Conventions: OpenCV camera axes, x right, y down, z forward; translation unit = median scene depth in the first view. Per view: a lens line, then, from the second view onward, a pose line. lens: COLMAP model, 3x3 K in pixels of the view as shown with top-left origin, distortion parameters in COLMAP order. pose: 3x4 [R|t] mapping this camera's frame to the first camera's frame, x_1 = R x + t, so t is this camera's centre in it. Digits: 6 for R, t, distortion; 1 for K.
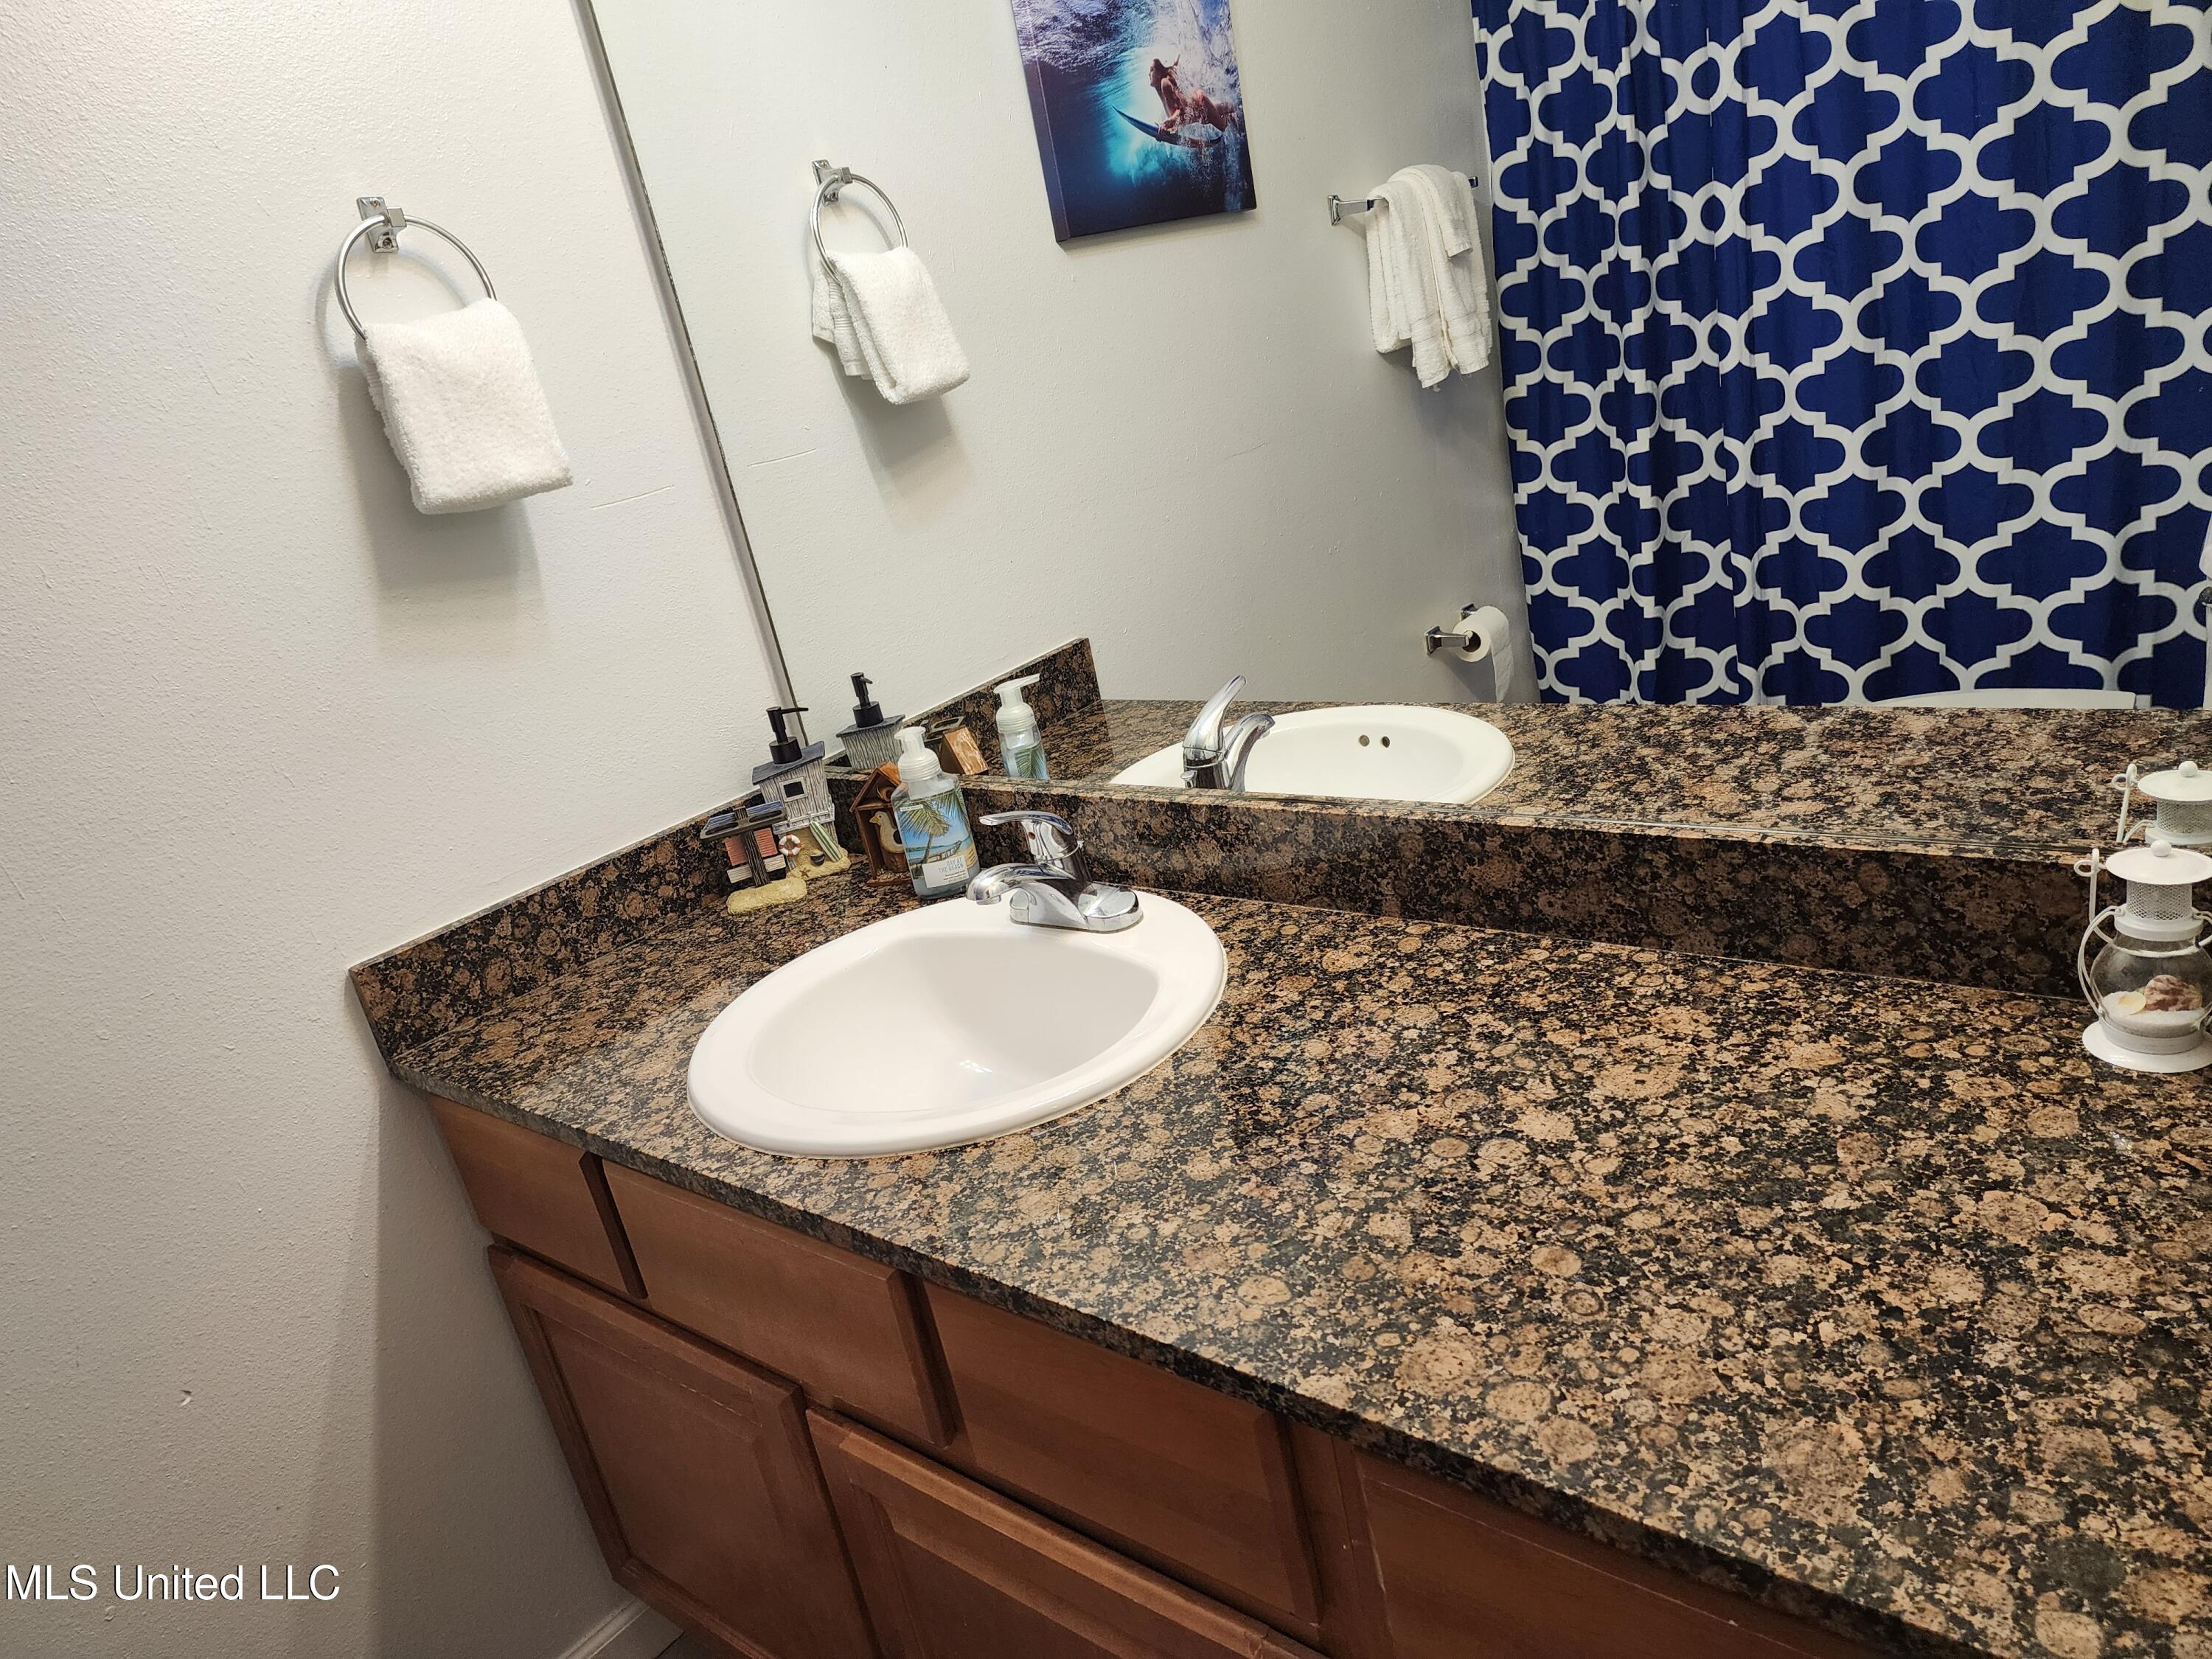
lens RADIAL K [[1476.5, 0, 1106.0], [0, 1476.5, 829.5], [0, 0, 1]] dist [0.090808, -0.071586]
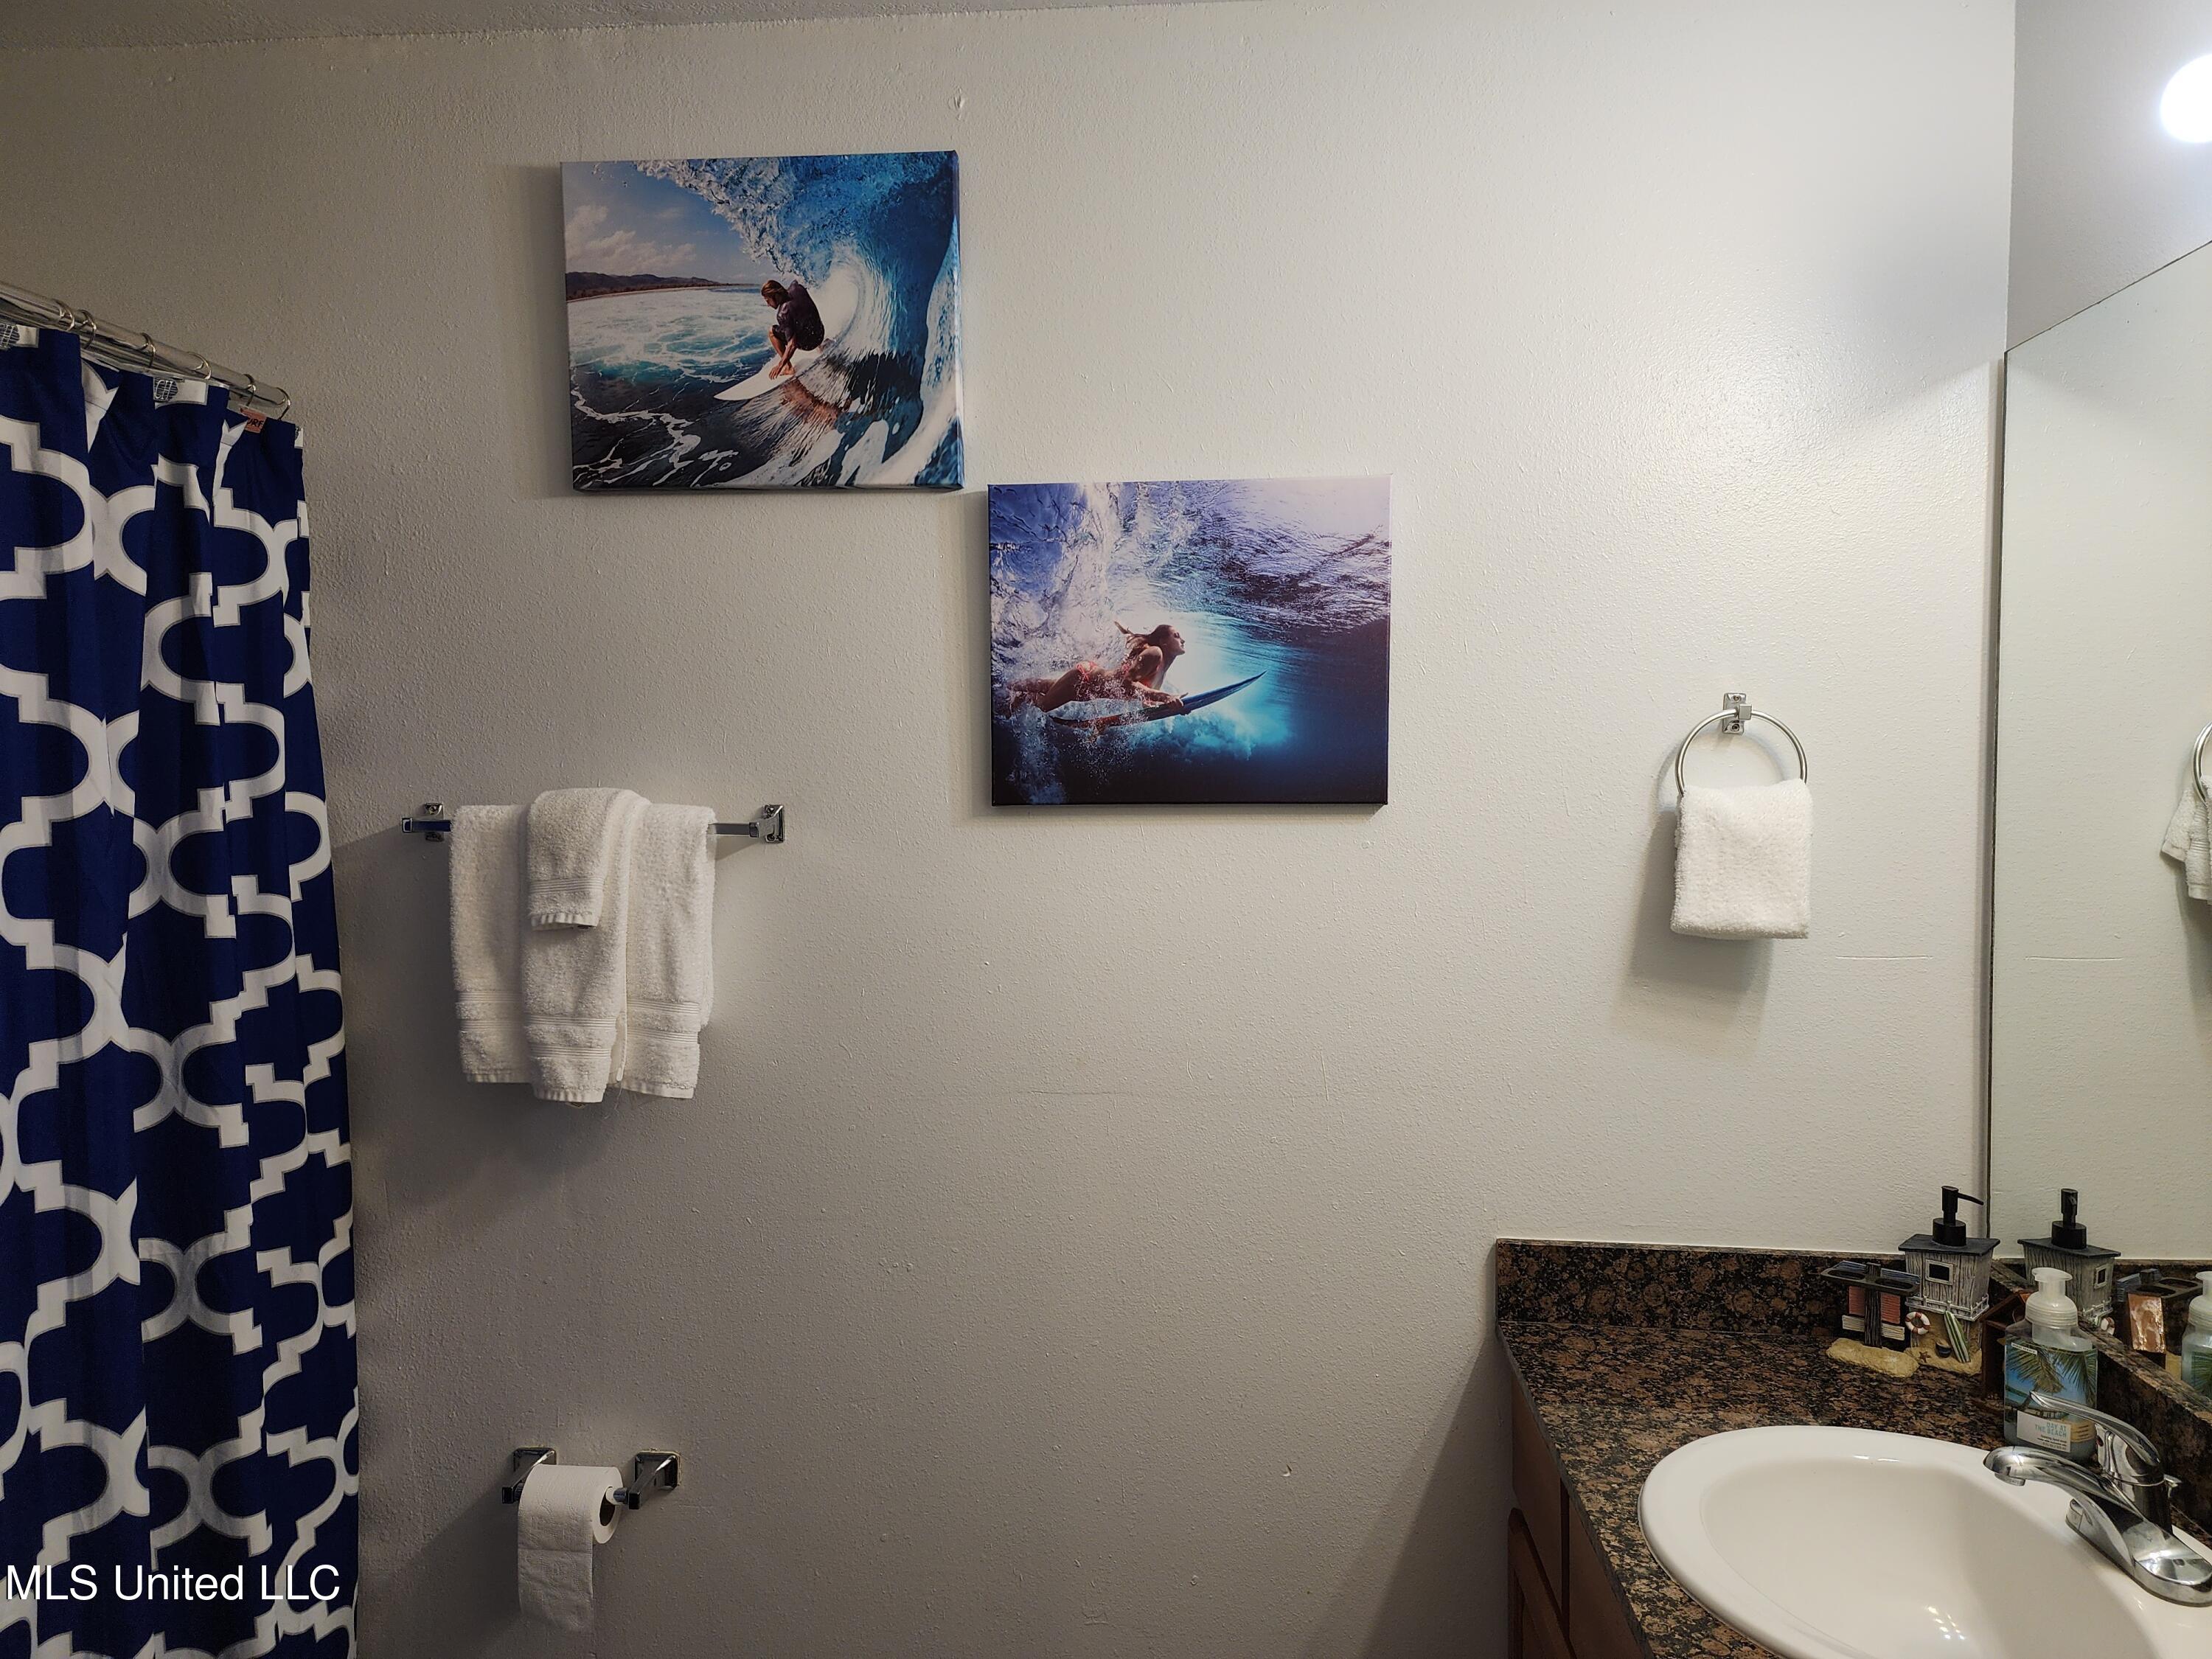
lens RADIAL K [[1476.5, 0, 1106.0], [0, 1476.5, 829.5], [0, 0, 1]] dist [0.090808, -0.071586]
pose [[0.555398, 0.229036, -0.799422, 0.227487], [-0.373889, 0.927454, 0.005959, -0.102411], [0.742792, 0.295586, 0.600740, -0.112717]]
